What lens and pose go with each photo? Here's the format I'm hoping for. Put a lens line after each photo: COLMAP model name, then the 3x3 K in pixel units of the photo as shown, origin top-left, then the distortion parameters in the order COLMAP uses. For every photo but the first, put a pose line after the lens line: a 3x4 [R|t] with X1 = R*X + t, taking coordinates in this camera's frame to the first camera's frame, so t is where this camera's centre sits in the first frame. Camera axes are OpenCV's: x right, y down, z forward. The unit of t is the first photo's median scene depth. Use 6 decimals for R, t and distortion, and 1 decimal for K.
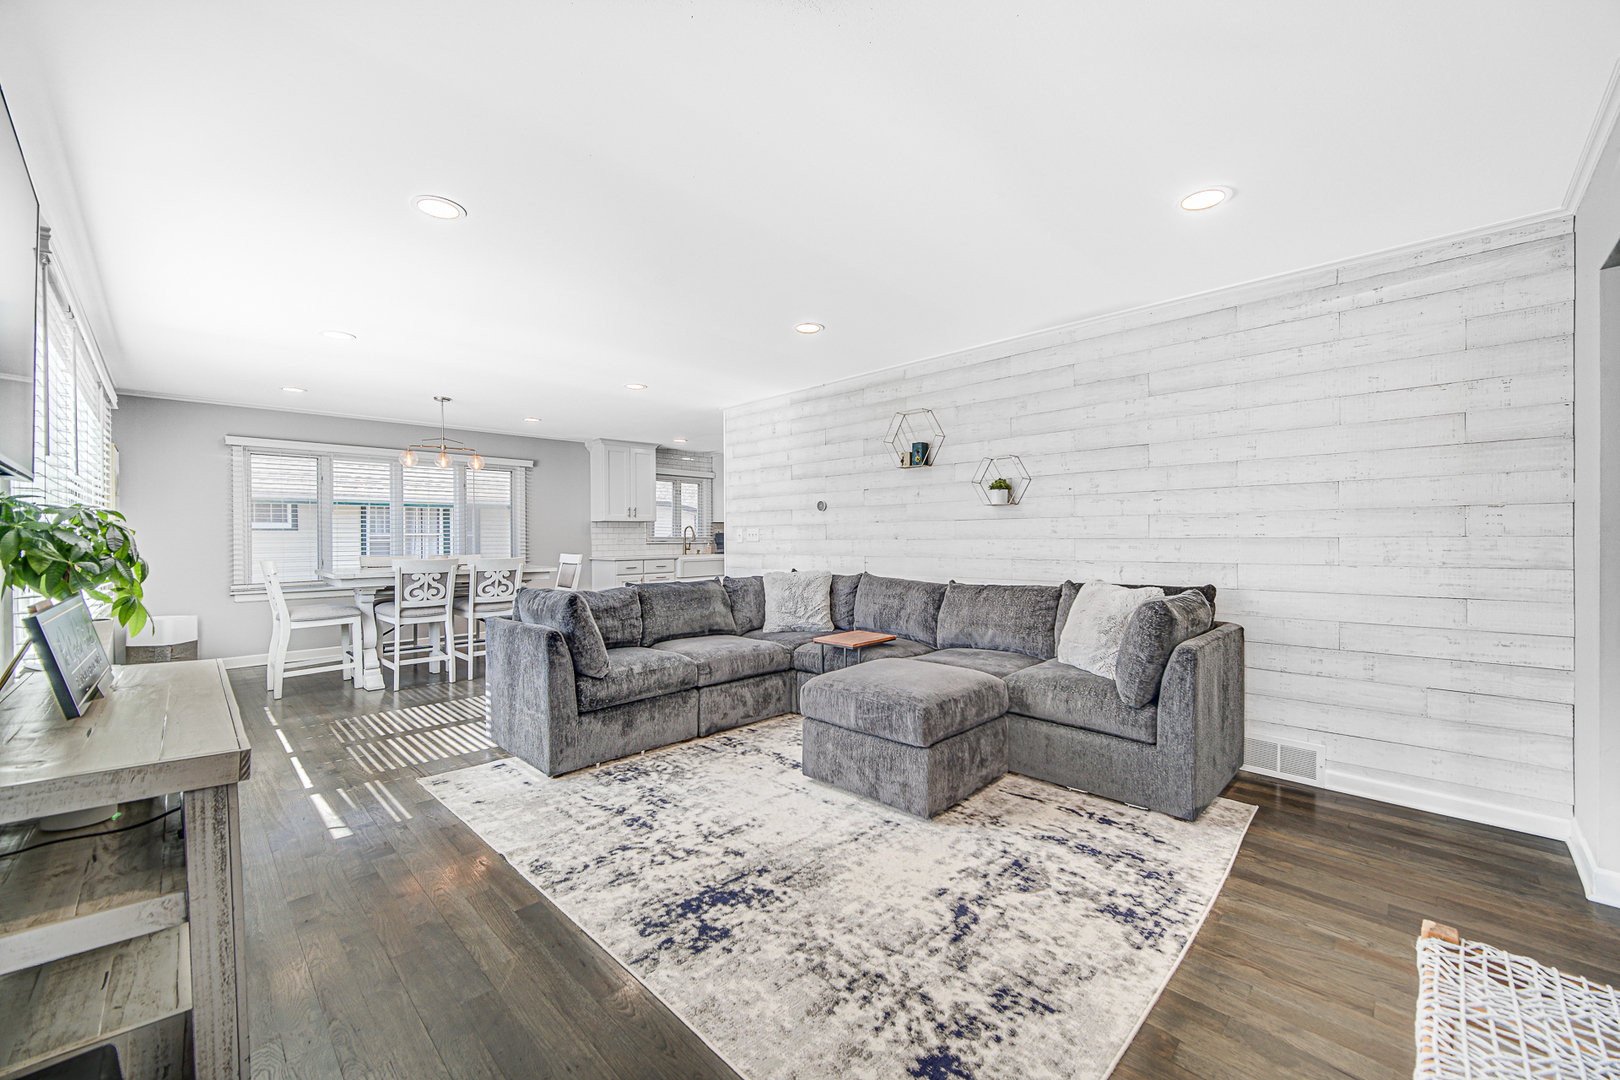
lens RADIAL K [[638.4, 0, 815.2], [0, 638.4, 535.8], [0, 0, 1]] dist [-0.000552, -0.000037]
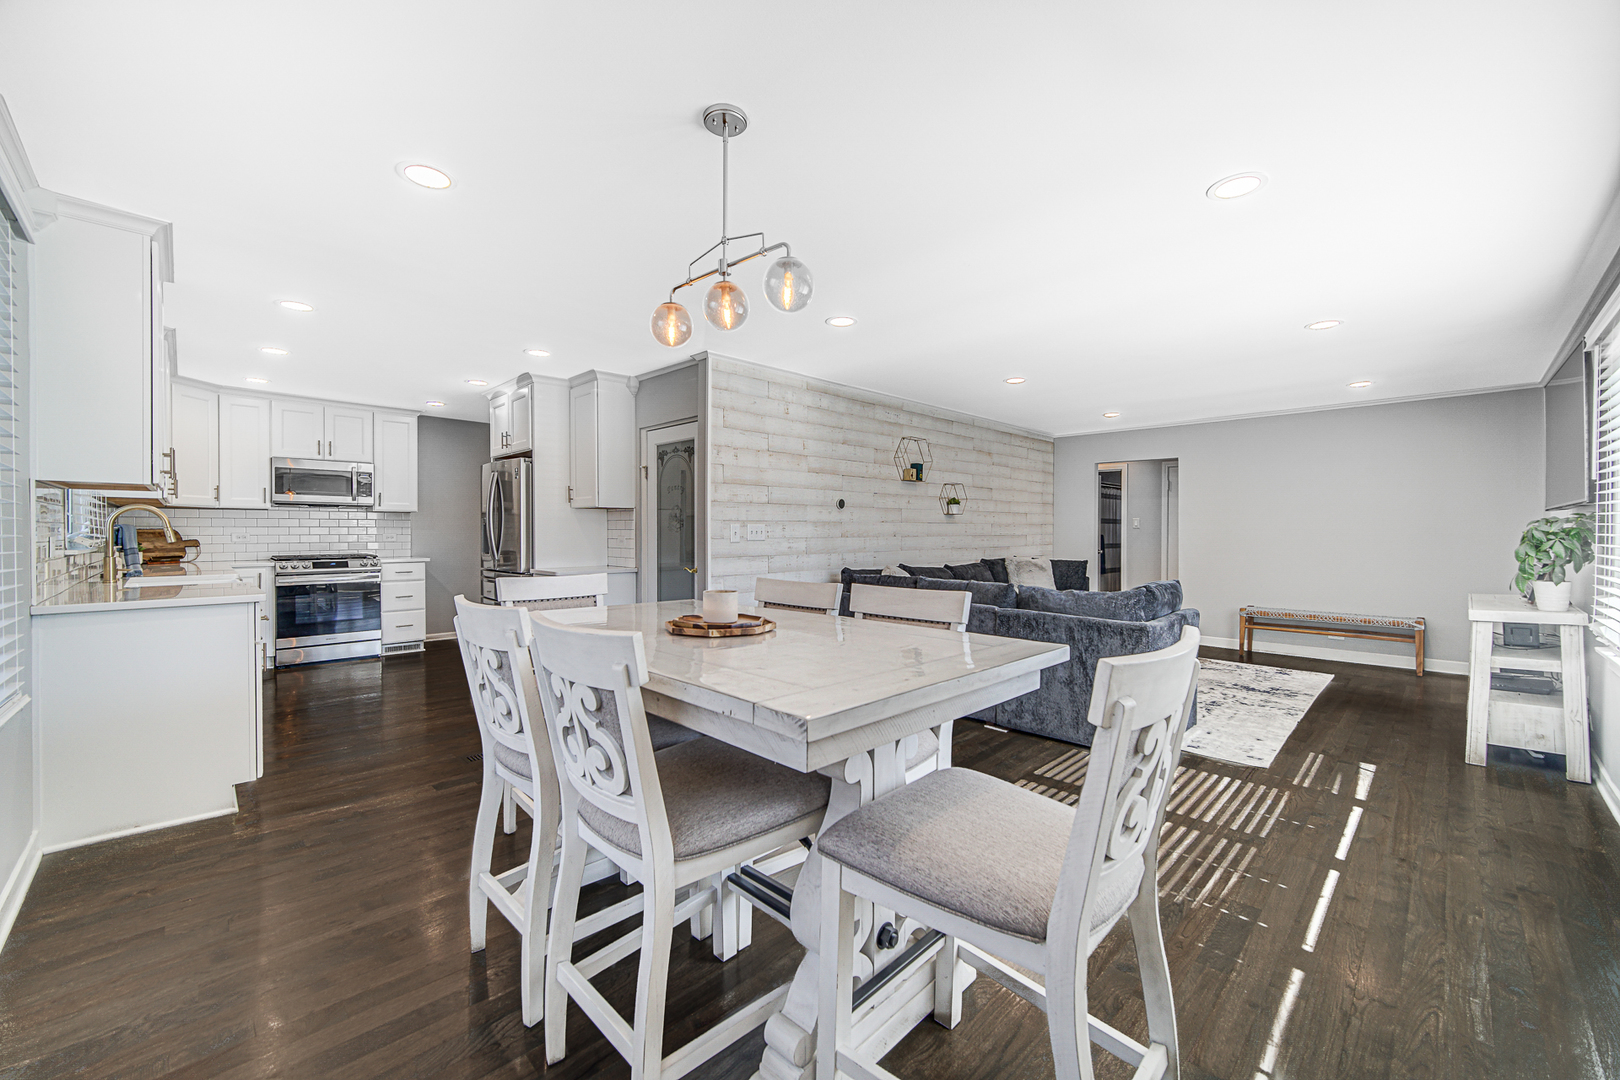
lens RADIAL K [[638.4, 0, 815.2], [0, 638.4, 535.8], [0, 0, 1]] dist [-0.000552, -0.000037]
pose [[0.007100, -0.002348, 0.999972, -1.746215], [-0.003046, 0.999993, 0.002369, 0.002292], [-0.999970, -0.003062, 0.007093, 1.806875]]
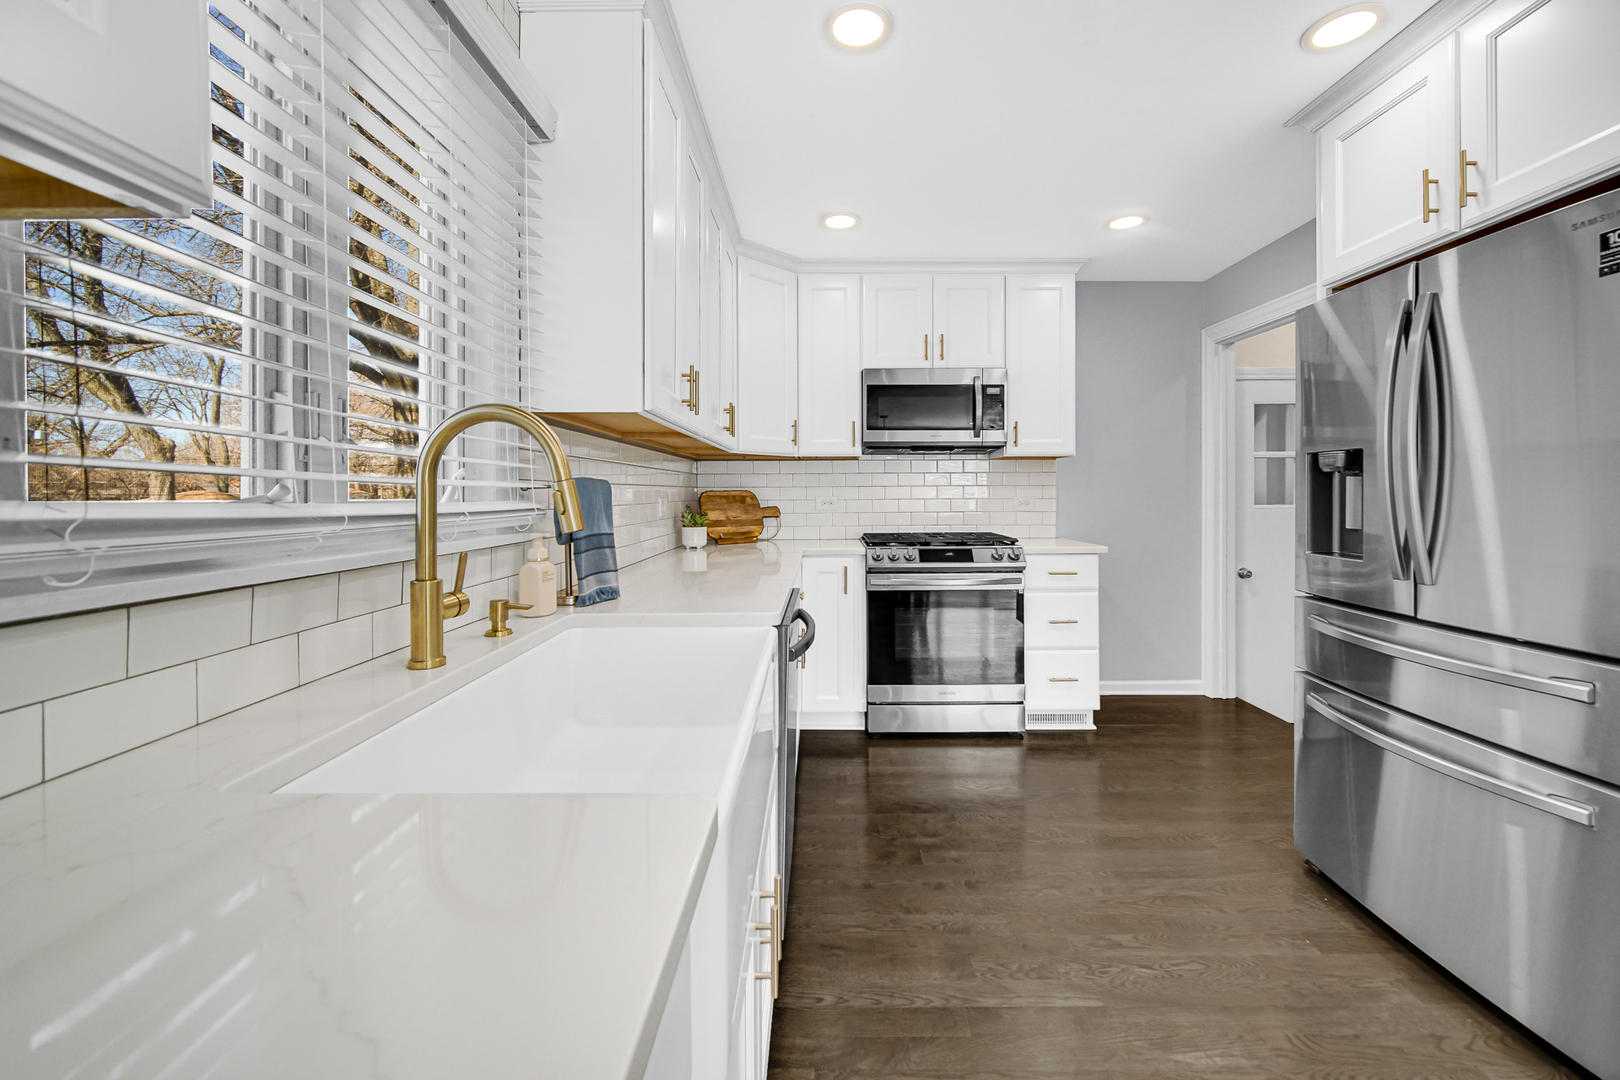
lens RADIAL K [[650.3, 0, 814.0], [0, 650.3, 493.9], [0, 0, 1]] dist [-0.000682, -0.000040]
pose [[0.717105, 0.002551, 0.696961, -0.711343], [-0.001030, 0.999996, -0.002599, 0.002179], [-0.696965, 0.001146, 0.717105, 2.681599]]
